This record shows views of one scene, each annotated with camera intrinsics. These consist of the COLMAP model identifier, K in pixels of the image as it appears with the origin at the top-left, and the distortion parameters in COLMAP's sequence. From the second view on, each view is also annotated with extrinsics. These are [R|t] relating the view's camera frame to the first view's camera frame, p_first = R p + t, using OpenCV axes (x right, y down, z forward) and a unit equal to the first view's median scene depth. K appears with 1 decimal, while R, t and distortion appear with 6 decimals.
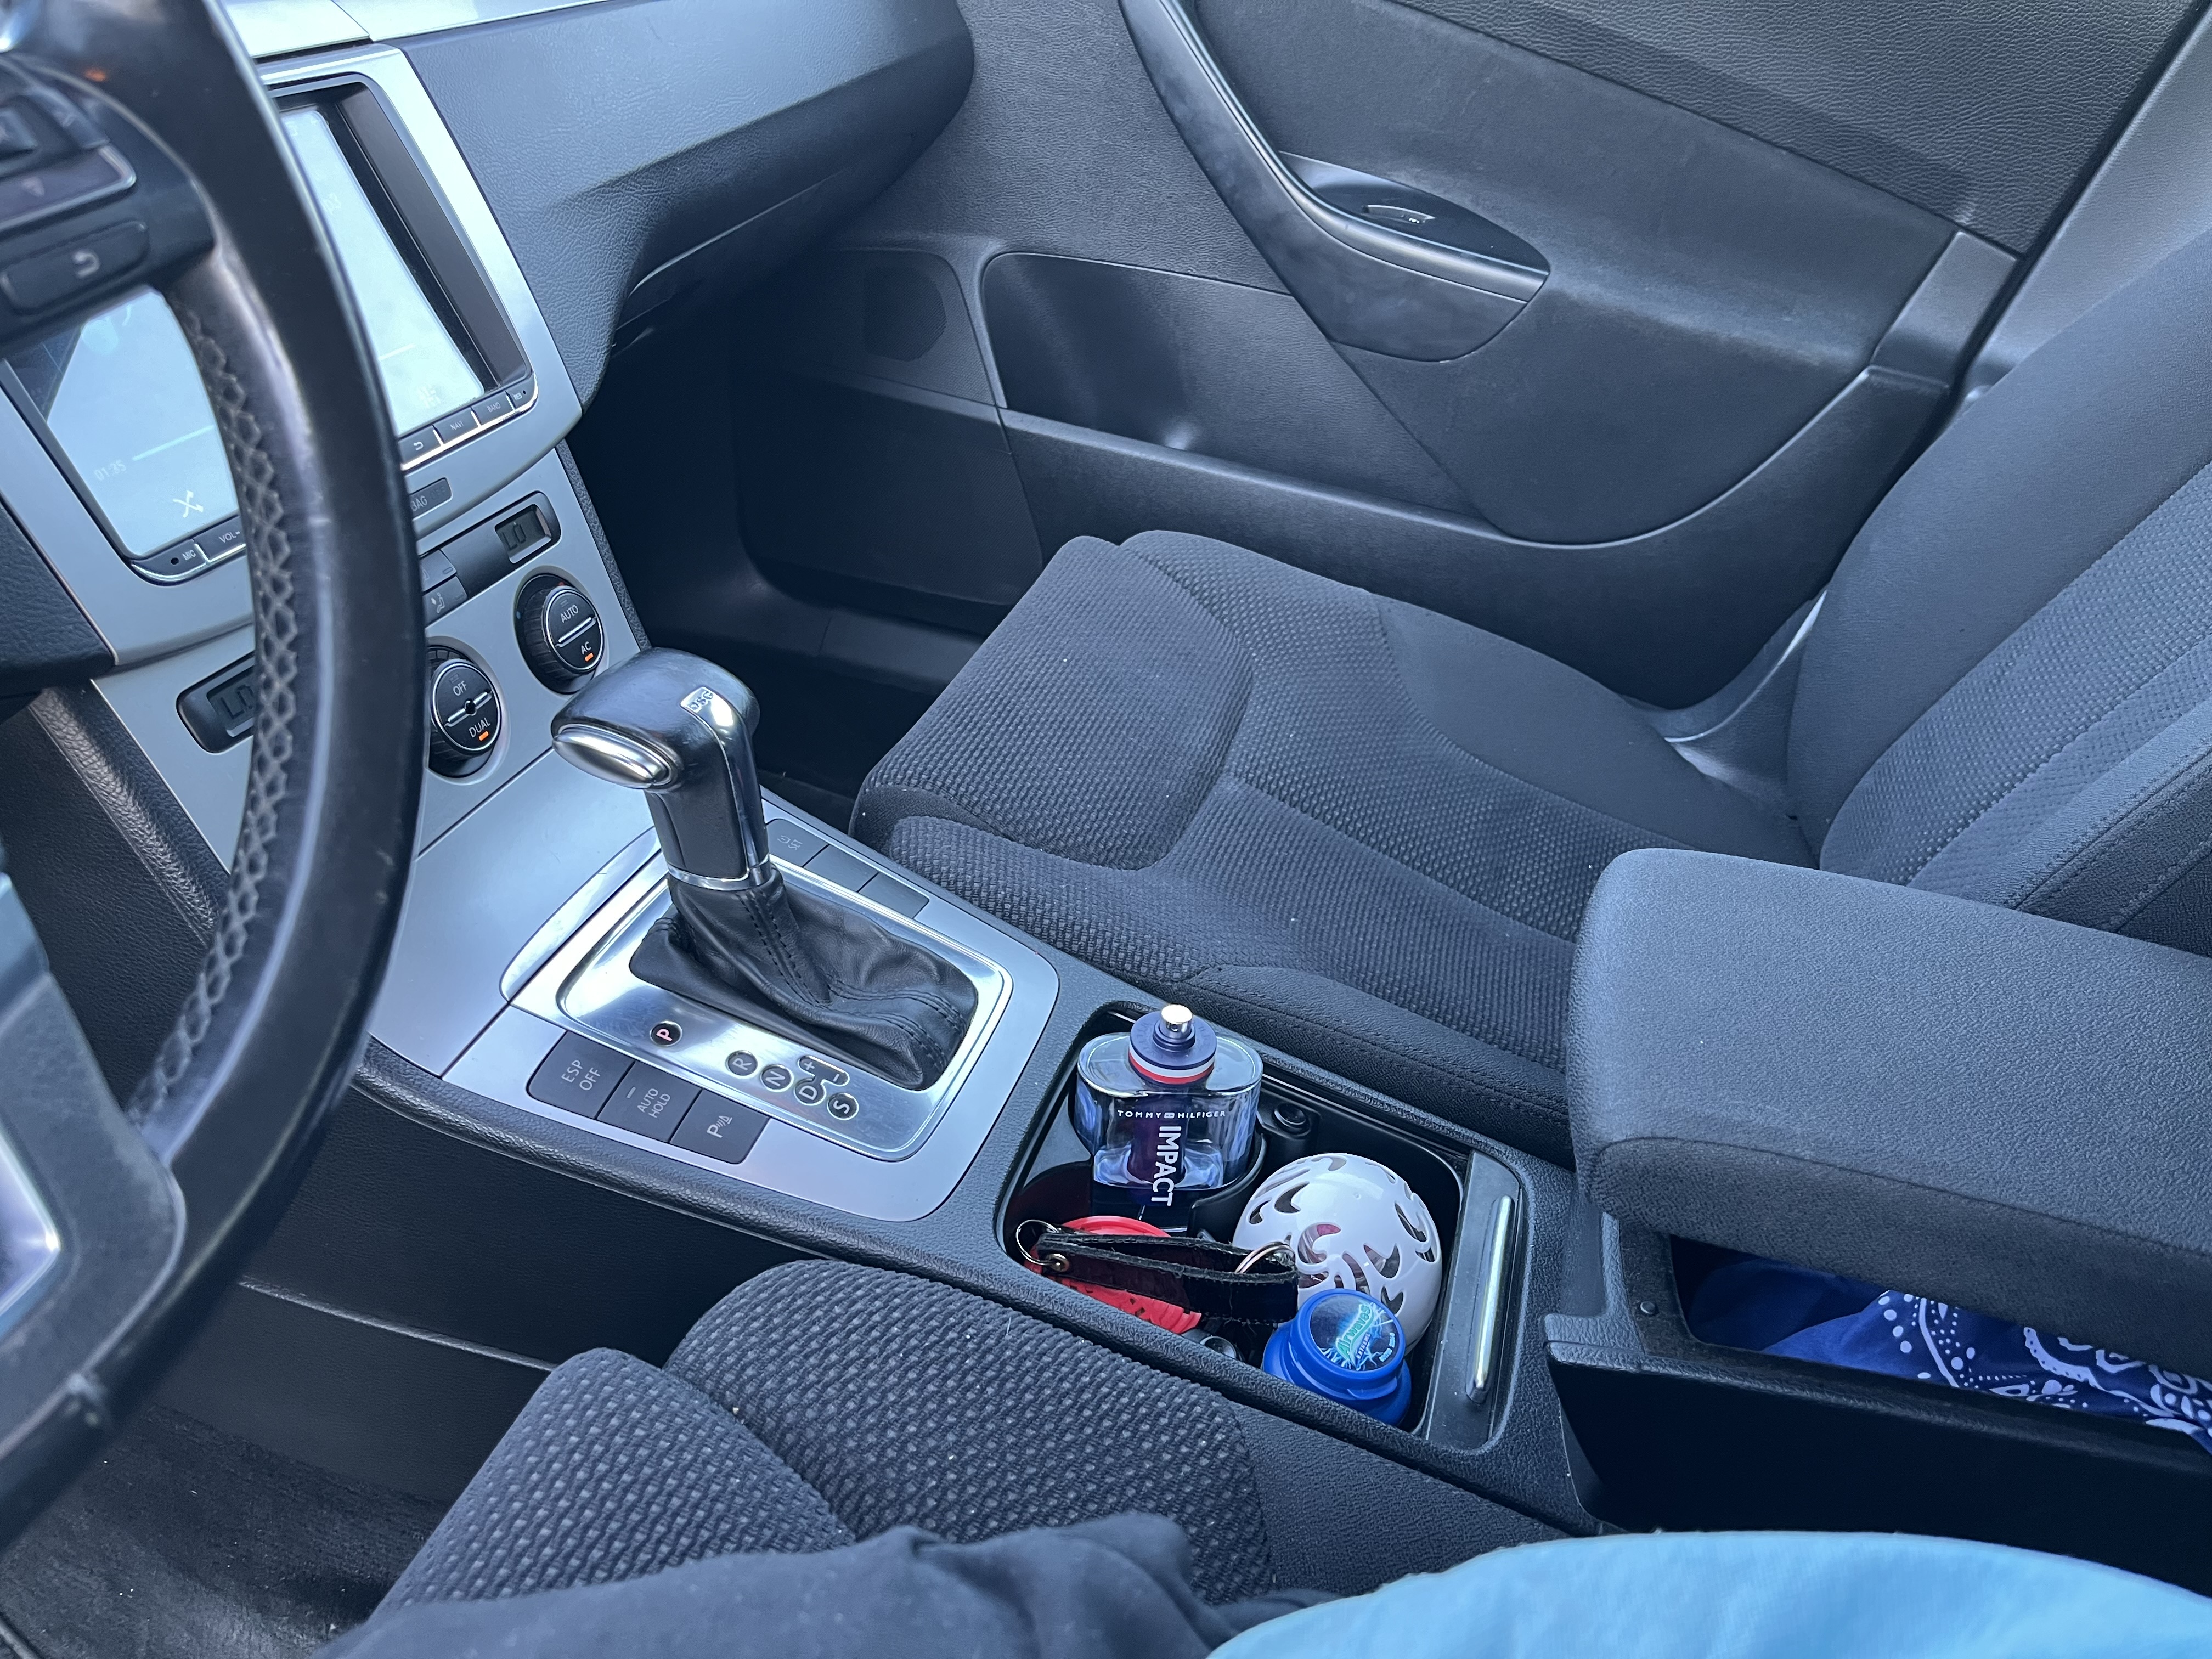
lens RADIAL K [[1700.2, 0, 1114.0], [0, 1700.2, 820.9], [0, 0, 1]] dist [0.056744, -0.061045]
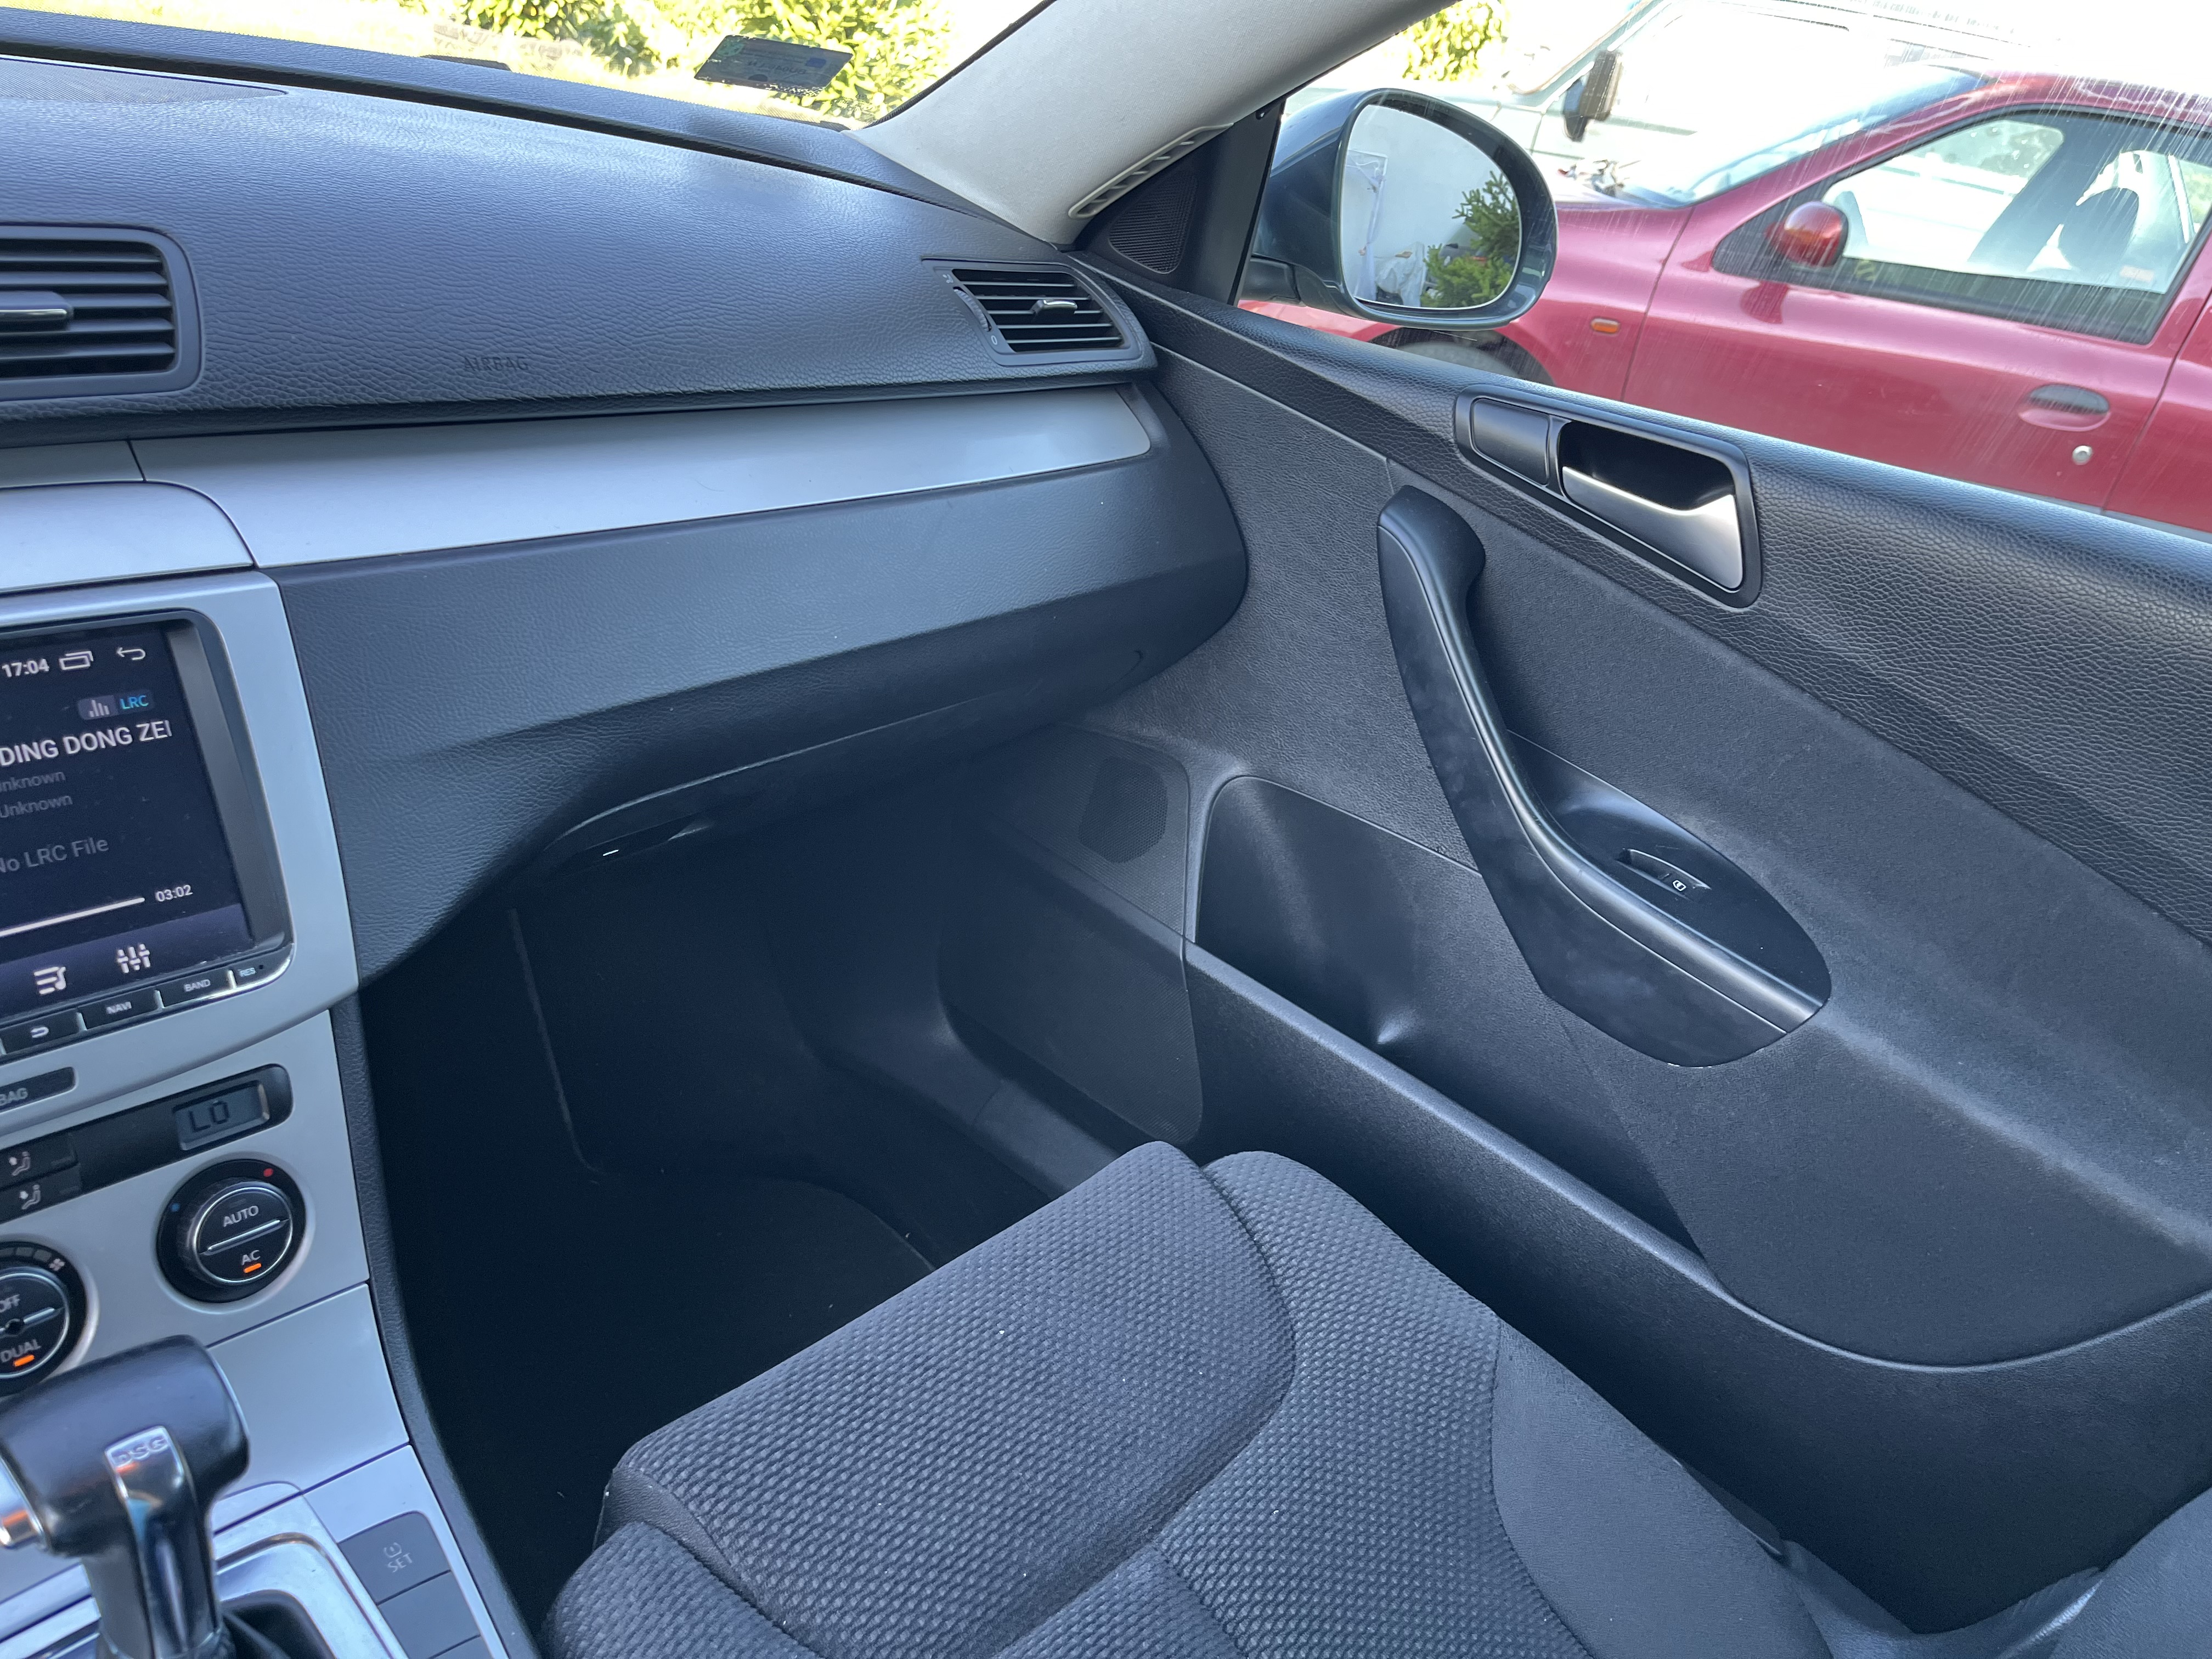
lens RADIAL K [[1700.2, 0, 1118.0], [0, 1700.2, 823.3], [0, 0, 1]] dist [0.056744, -0.061045]
pose [[0.910497, 0.247895, -0.330974, 0.199050], [-0.299363, 0.947302, -0.114020, -0.214044], [0.285268, 0.202897, 0.936726, 0.176267]]
